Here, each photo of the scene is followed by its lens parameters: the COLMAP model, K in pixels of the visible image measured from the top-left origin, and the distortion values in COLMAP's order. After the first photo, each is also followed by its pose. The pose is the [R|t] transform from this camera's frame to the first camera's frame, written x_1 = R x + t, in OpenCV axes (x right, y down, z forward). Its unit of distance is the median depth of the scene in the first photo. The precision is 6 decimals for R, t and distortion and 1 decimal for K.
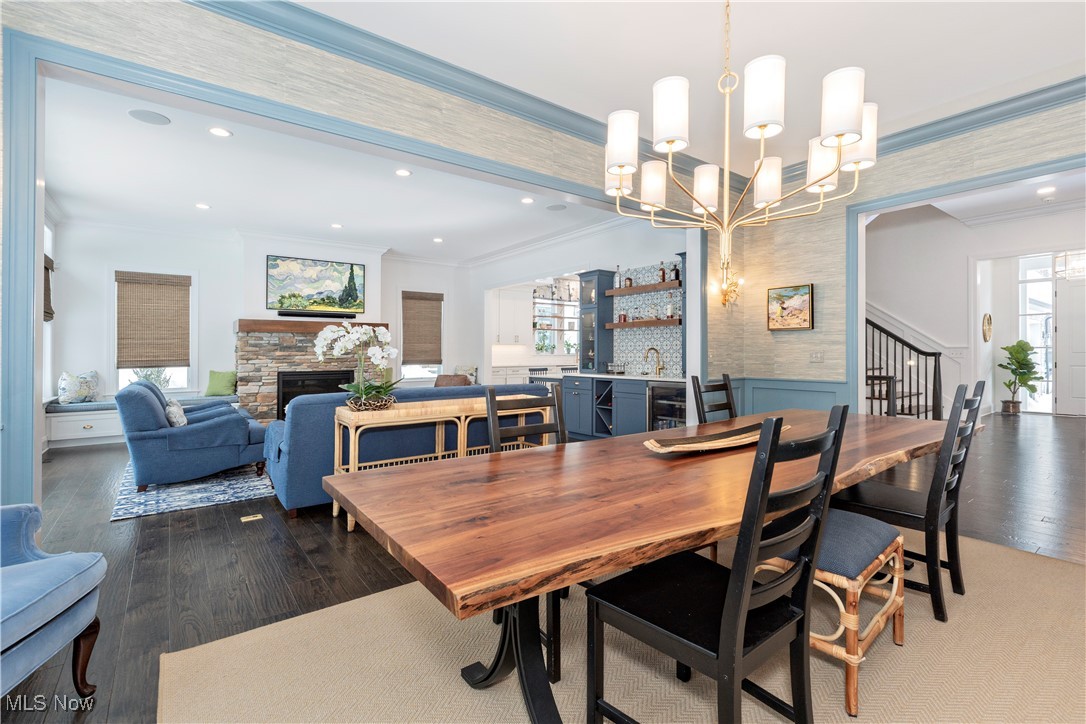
lens RADIAL K [[495.7, 0, 551.7], [0, 495.7, 345.9], [0, 0, 1]] dist [-0.002383, 0.000691]
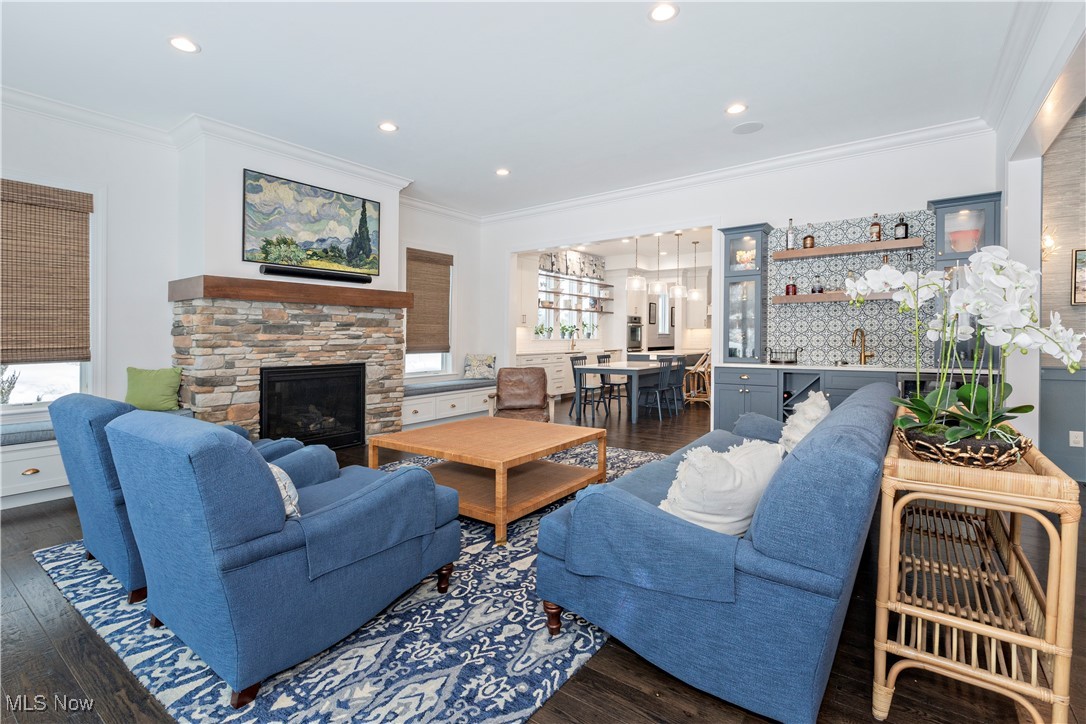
lens RADIAL K [[495.7, 0, 513.2], [0, 495.7, 338.8], [0, 0, 1]] dist [-0.002383, 0.000691]
pose [[0.965858, -0.001343, 0.259067, -0.400544], [-0.002764, 0.999876, 0.015488, 0.007358], [-0.259056, -0.015675, 0.965735, 0.333910]]
